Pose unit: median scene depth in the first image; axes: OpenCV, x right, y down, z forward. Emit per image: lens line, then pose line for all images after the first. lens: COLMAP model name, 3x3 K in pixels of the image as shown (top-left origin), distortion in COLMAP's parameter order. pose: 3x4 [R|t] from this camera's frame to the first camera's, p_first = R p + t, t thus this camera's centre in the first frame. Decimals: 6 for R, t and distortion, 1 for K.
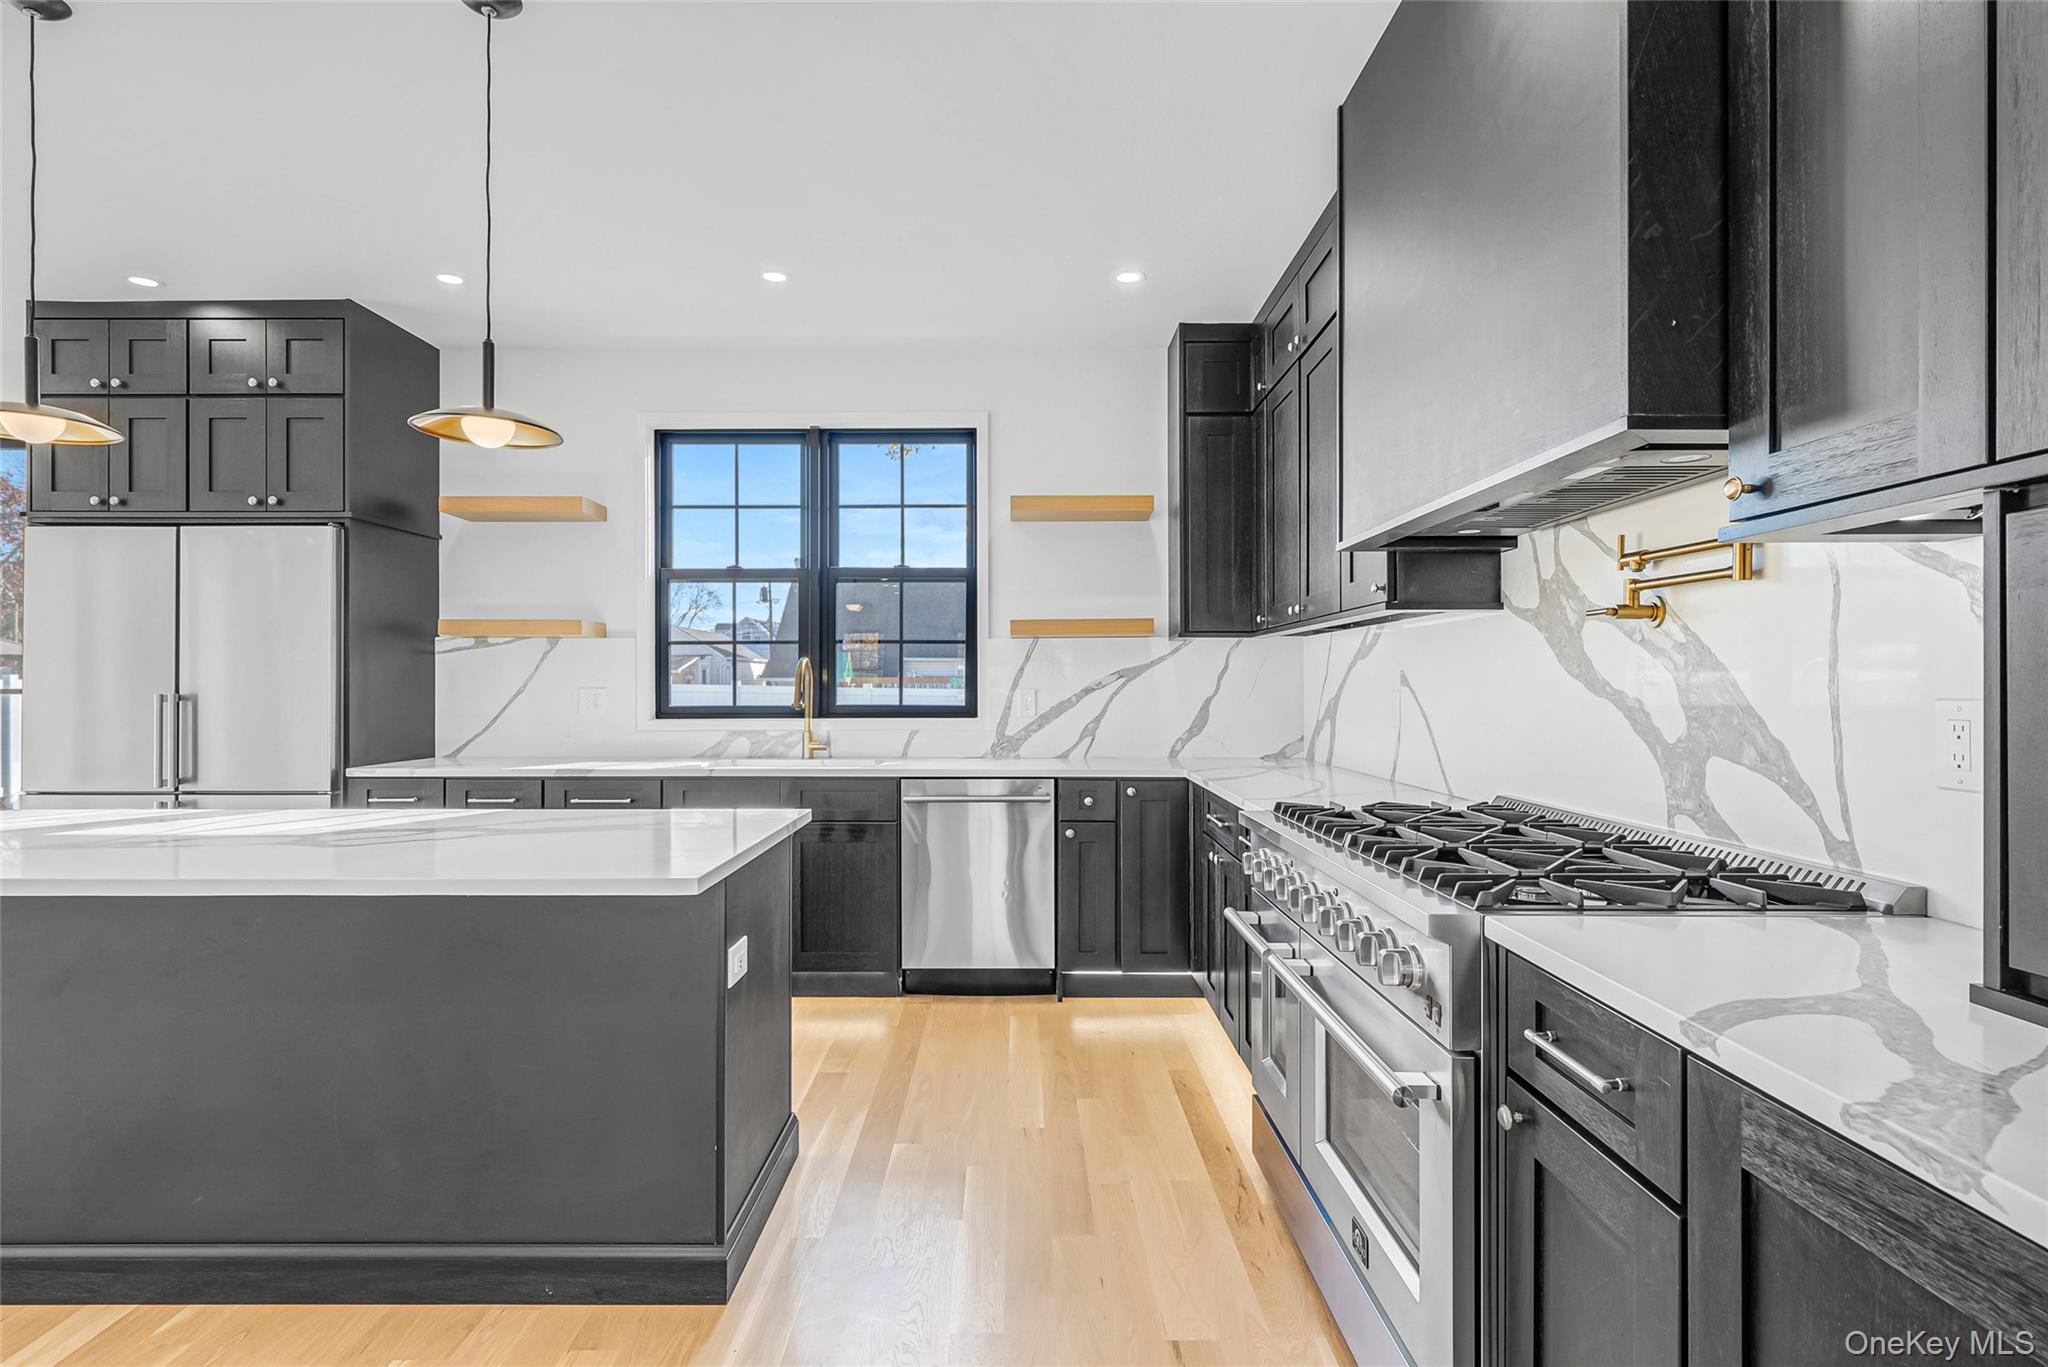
lens RADIAL K [[1038.3, 0, 1015.4], [0, 1038.3, 686.1], [0, 0, 1]] dist [0.006477, -0.000319]
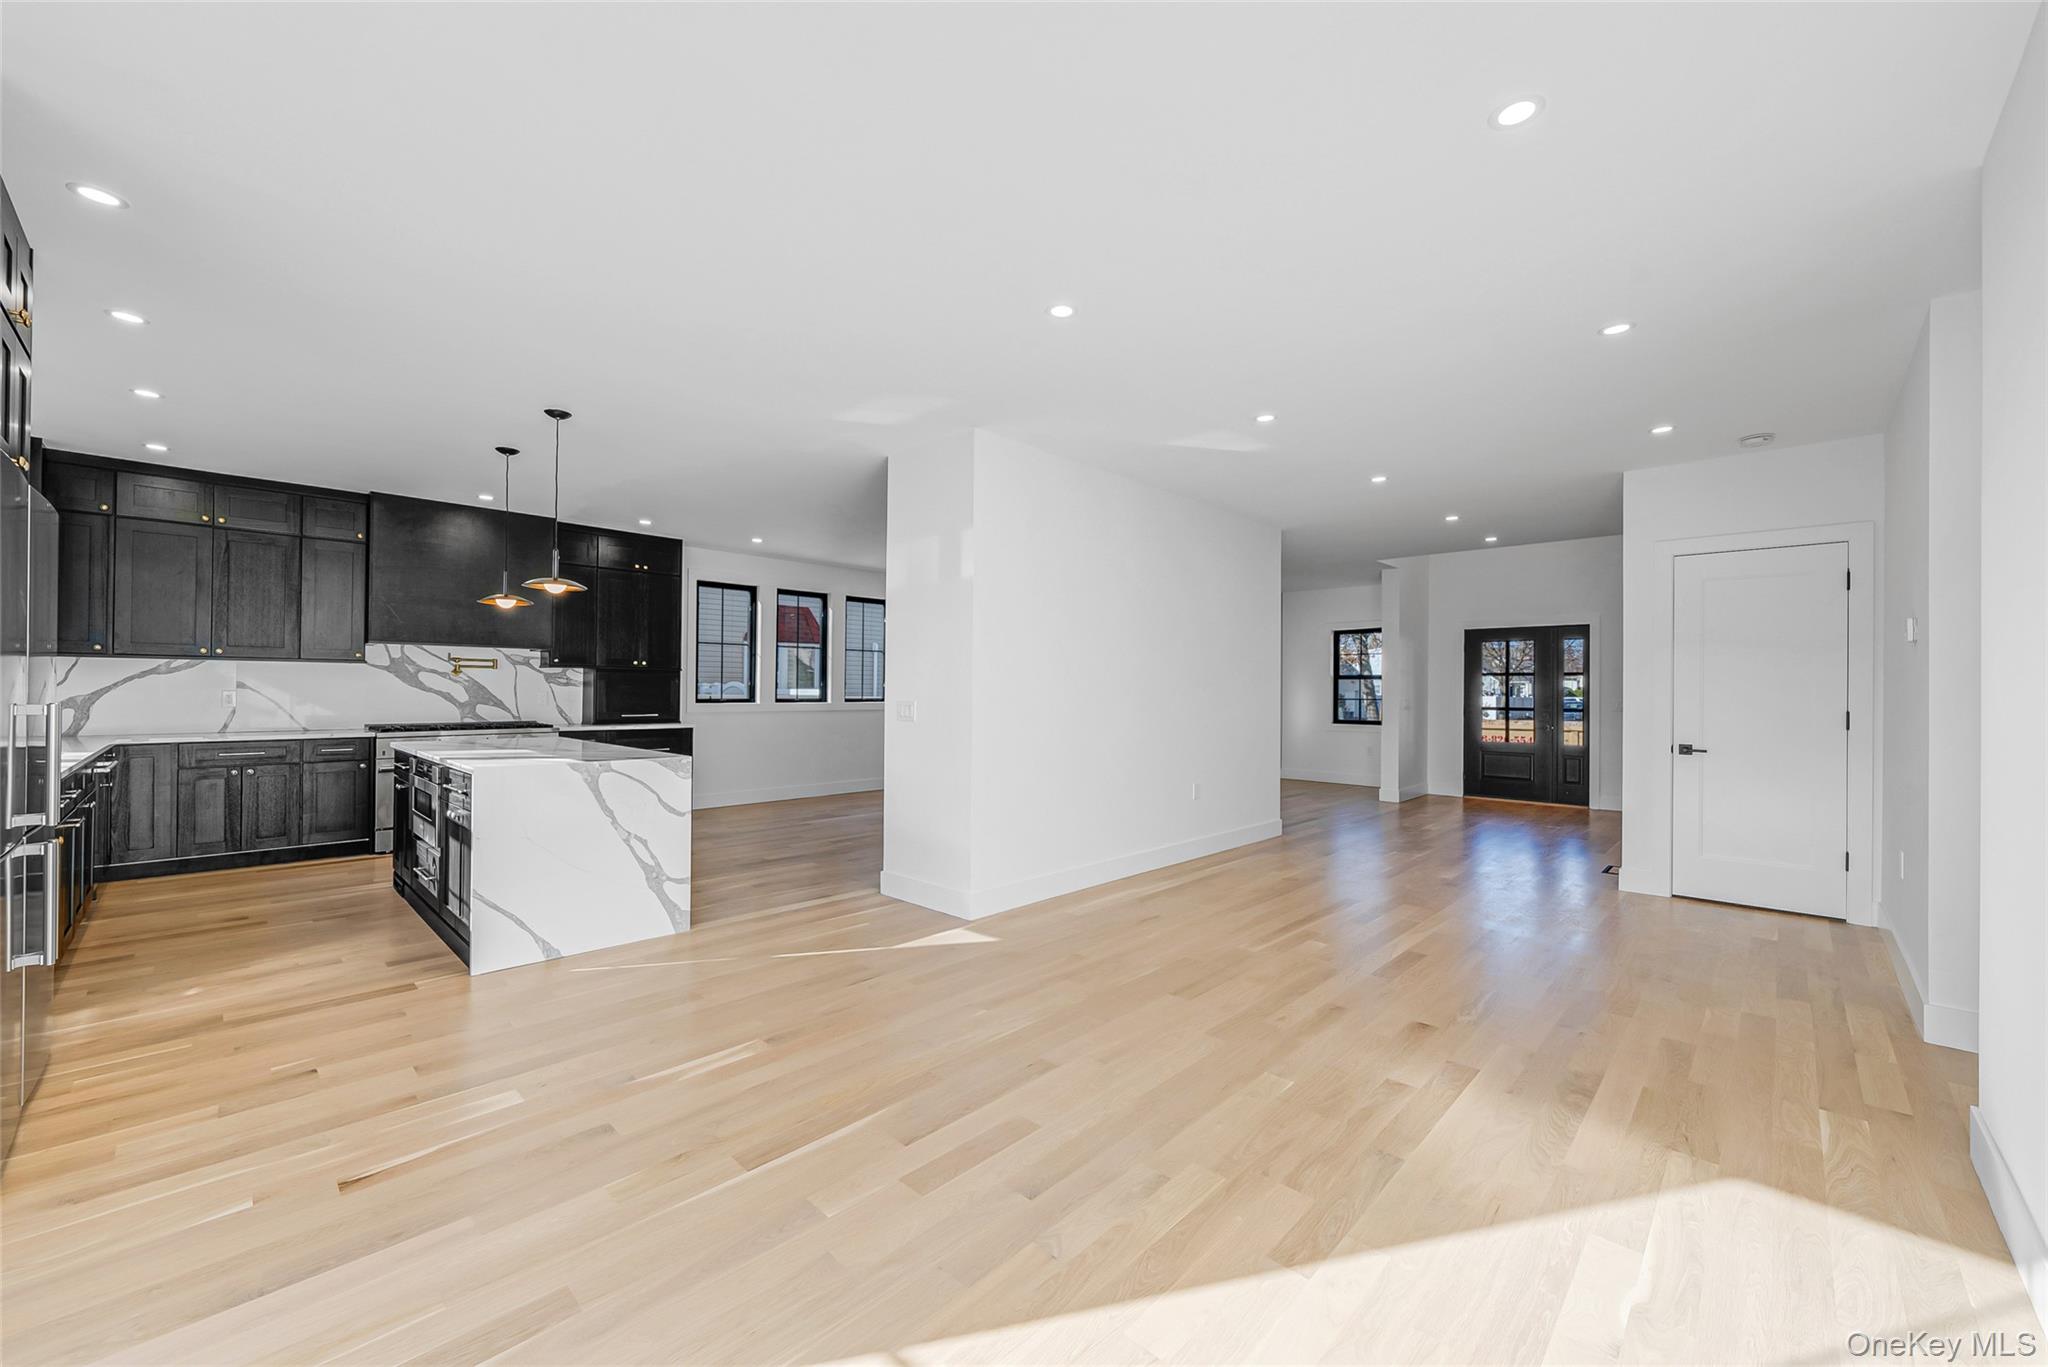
lens RADIAL K [[795.9, 0, 1013.9], [0, 795.9, 684.2], [0, 0, 1]] dist [-0.003377, -0.000025]
pose [[-0.727900, -0.000242, 0.685683, -1.676008], [-0.006871, 0.999952, -0.006941, -0.007274], [-0.685649, -0.009764, -0.727867, 0.913952]]
